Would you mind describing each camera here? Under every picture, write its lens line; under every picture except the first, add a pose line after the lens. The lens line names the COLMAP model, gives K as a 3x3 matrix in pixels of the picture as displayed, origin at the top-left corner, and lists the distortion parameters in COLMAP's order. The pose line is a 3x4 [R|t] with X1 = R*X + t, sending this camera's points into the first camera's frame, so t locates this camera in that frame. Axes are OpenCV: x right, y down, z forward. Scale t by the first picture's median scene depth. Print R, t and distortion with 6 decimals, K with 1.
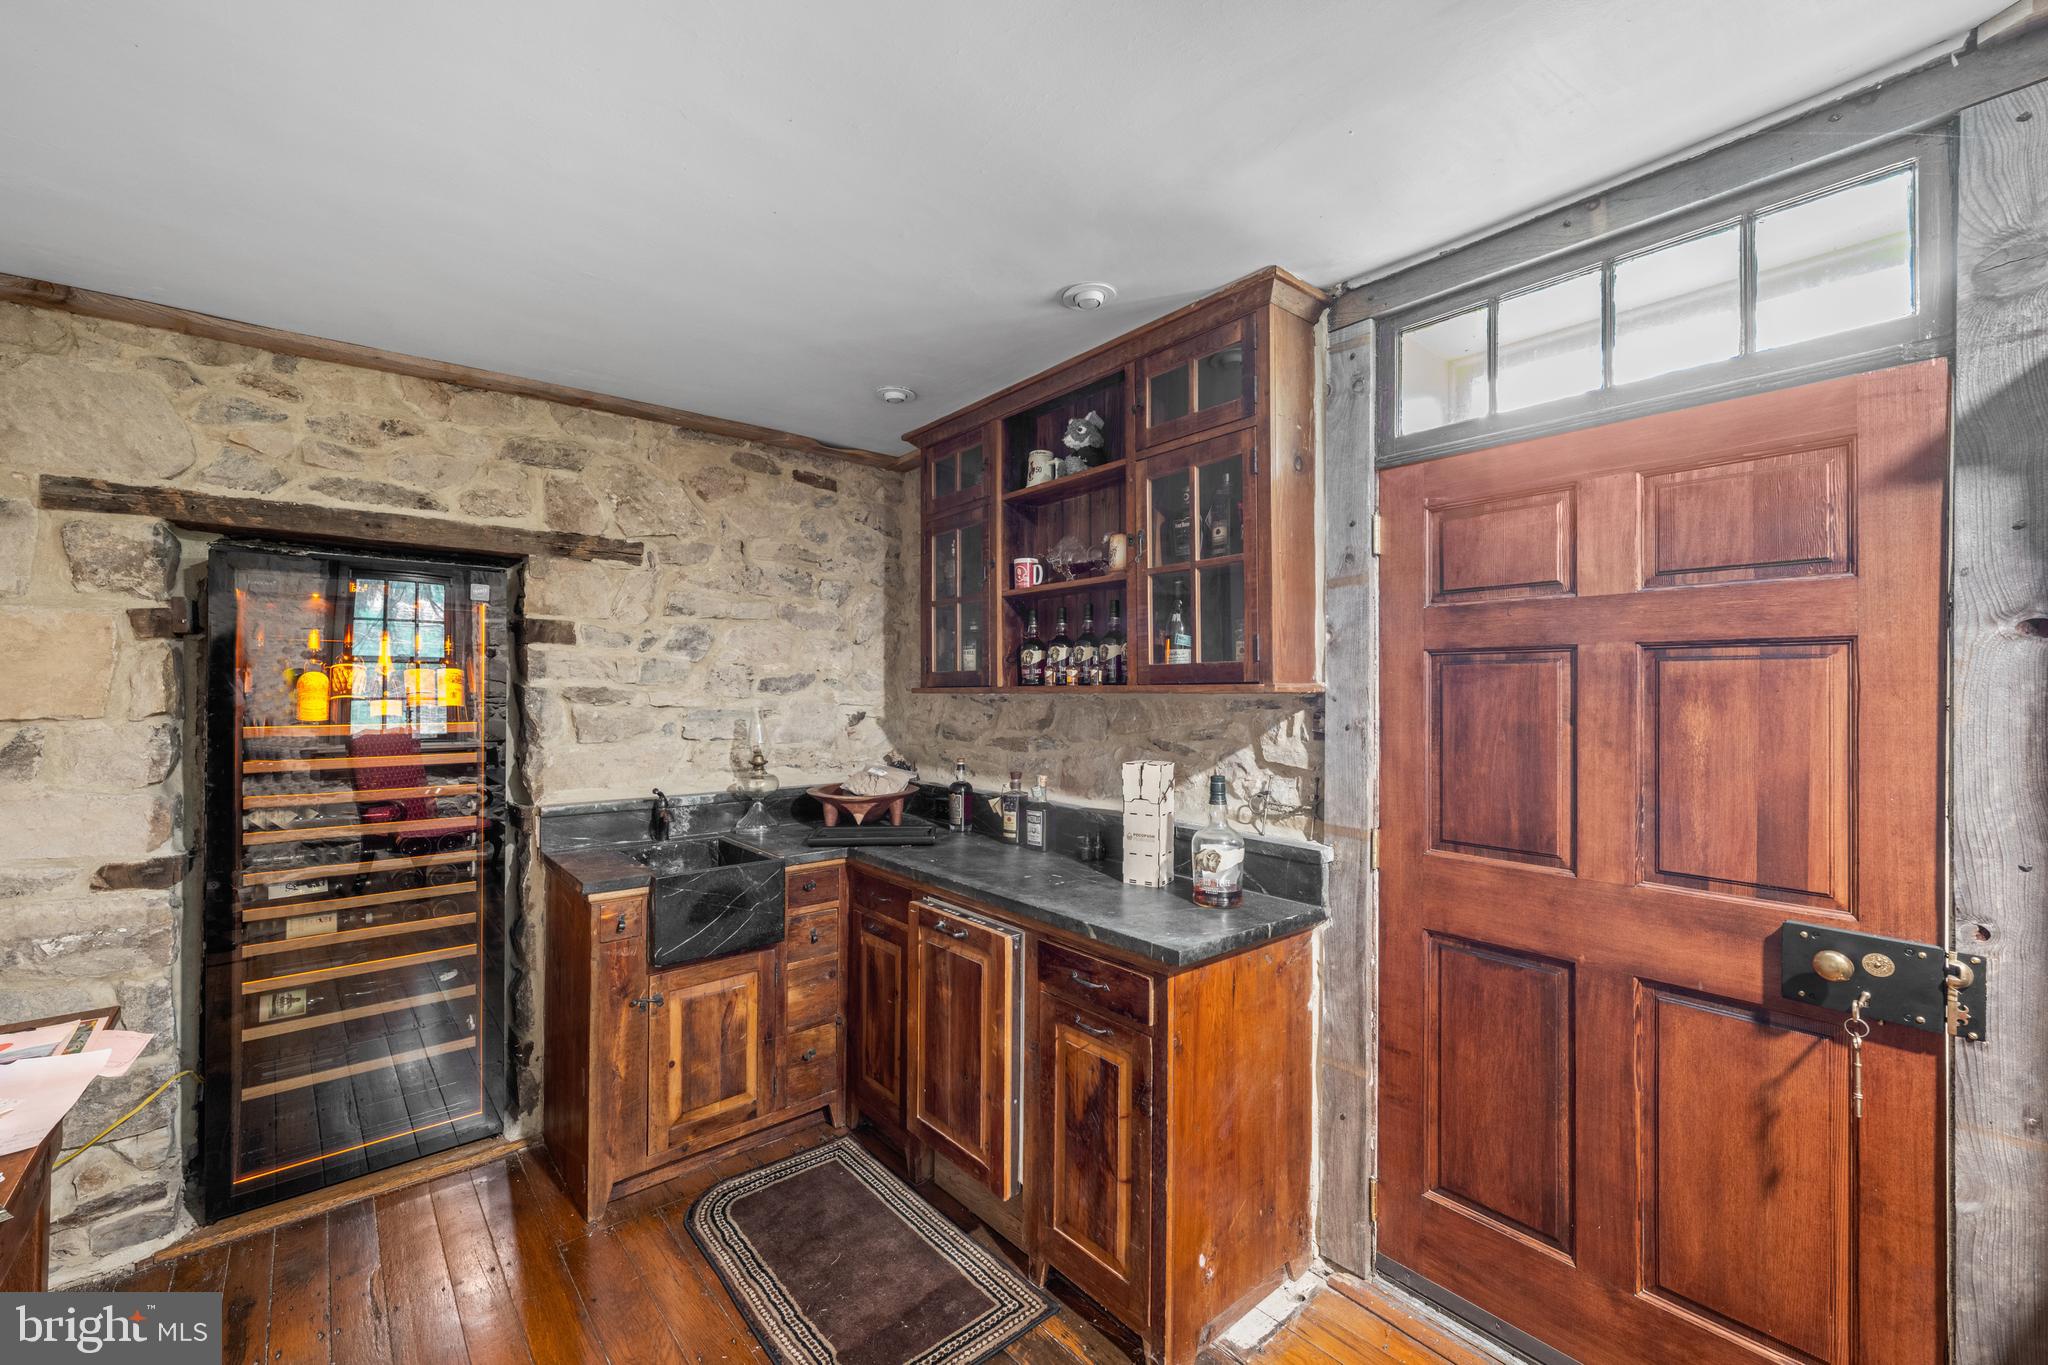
lens RADIAL K [[821.9, 0, 1019.1], [0, 821.9, 682.1], [0, 0, 1]] dist [0.000137, -0.000232]
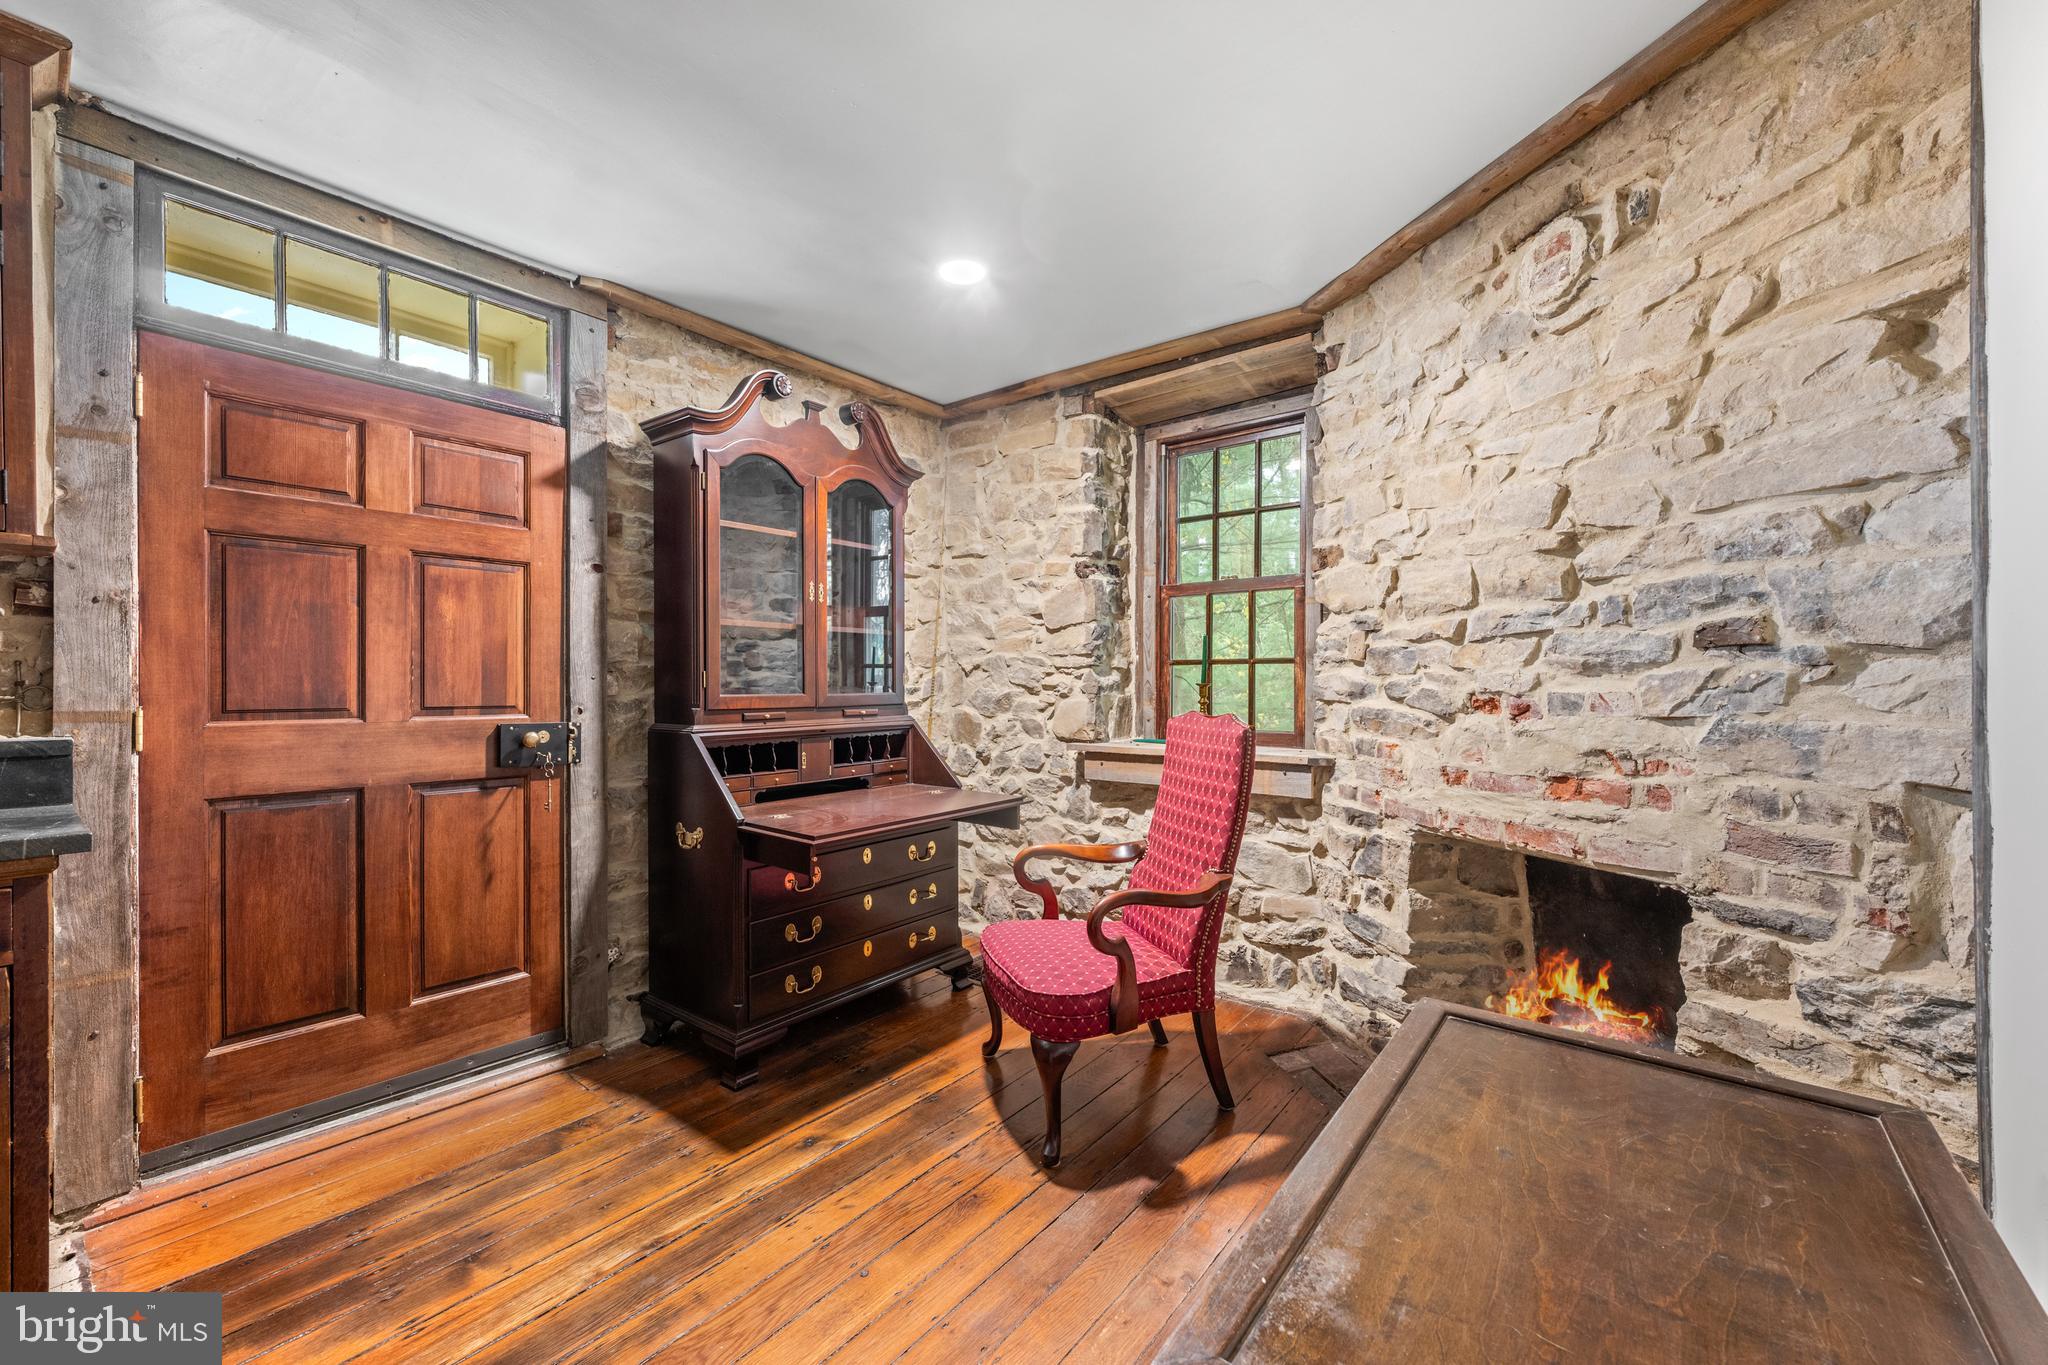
lens RADIAL K [[821.9, 0, 1013.4], [0, 821.9, 681.4], [0, 0, 1]] dist [0.000137, -0.000232]
pose [[-0.193584, 0.000226, 0.981084, -0.824770], [-0.009244, 0.999955, -0.002055, 0.168796], [-0.981040, -0.009467, -0.193573, 0.243310]]
